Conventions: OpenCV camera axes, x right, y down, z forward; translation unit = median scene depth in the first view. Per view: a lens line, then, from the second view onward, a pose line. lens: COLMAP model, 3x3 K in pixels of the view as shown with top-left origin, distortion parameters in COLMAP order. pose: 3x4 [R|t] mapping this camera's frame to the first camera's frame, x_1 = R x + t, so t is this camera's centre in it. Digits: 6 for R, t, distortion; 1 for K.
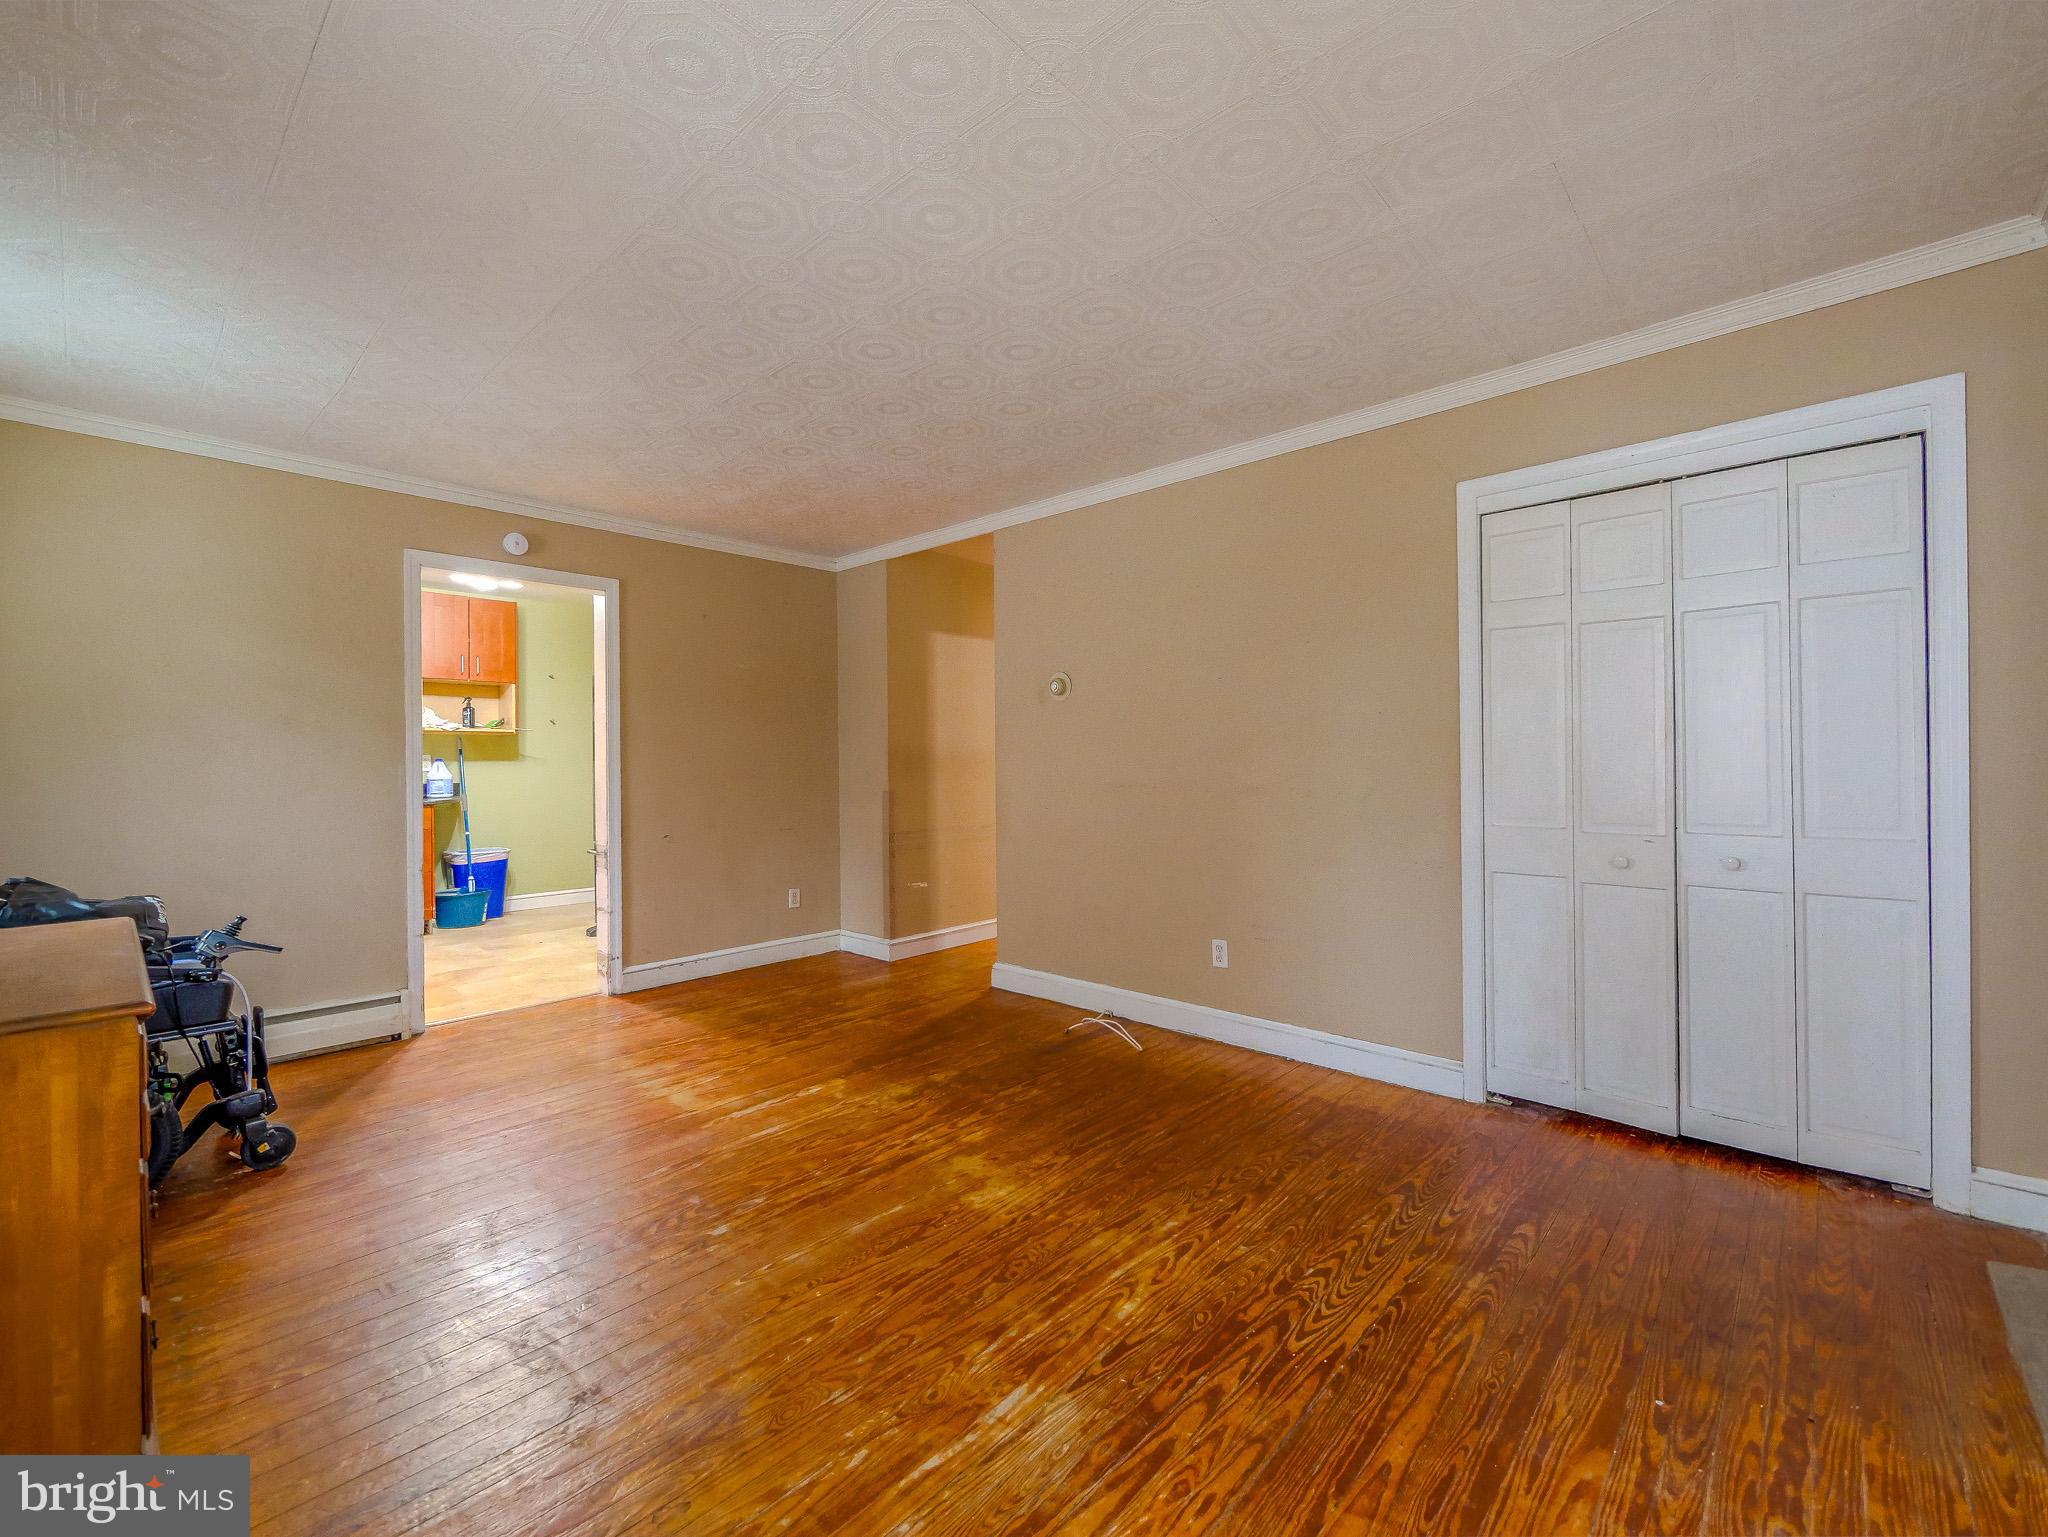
lens RADIAL K [[869.1, 0, 1019.7], [0, 869.1, 755.3], [0, 0, 1]] dist [-0.002983, -0.000245]
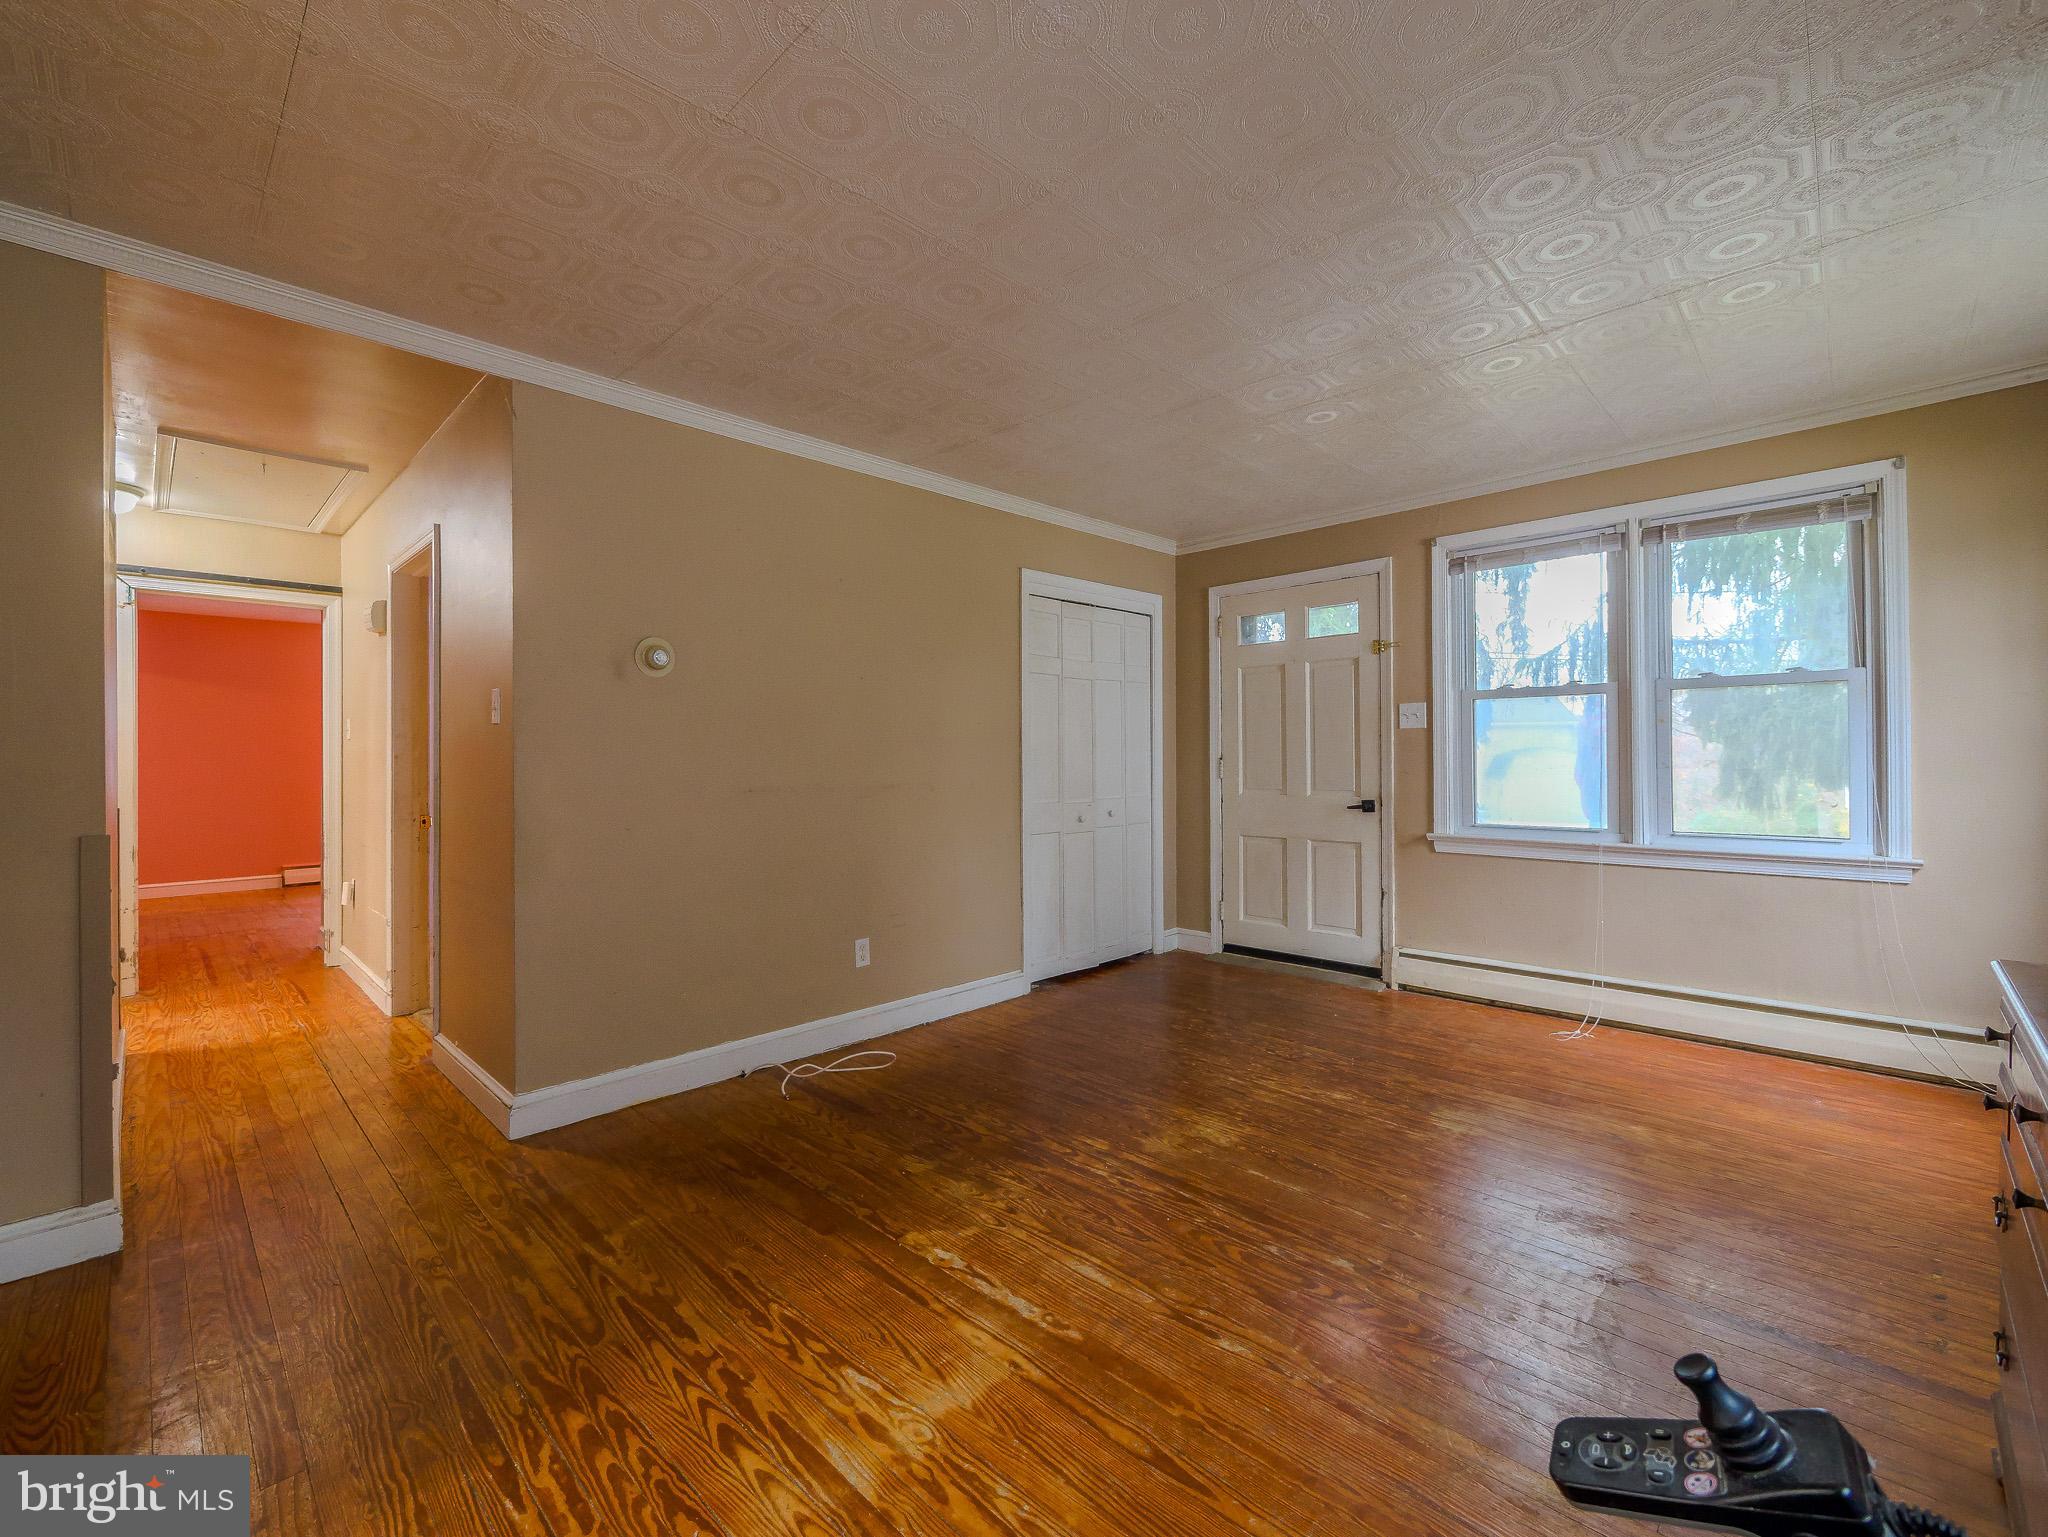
lens RADIAL K [[869.1, 0, 1019.7], [0, 869.1, 755.3], [0, 0, 1]] dist [-0.002983, -0.000245]
pose [[0.022965, 0.013277, 0.999648, -0.960416], [0.000619, 0.999911, -0.013294, 0.018220], [-0.999736, 0.000924, 0.022955, 0.994080]]
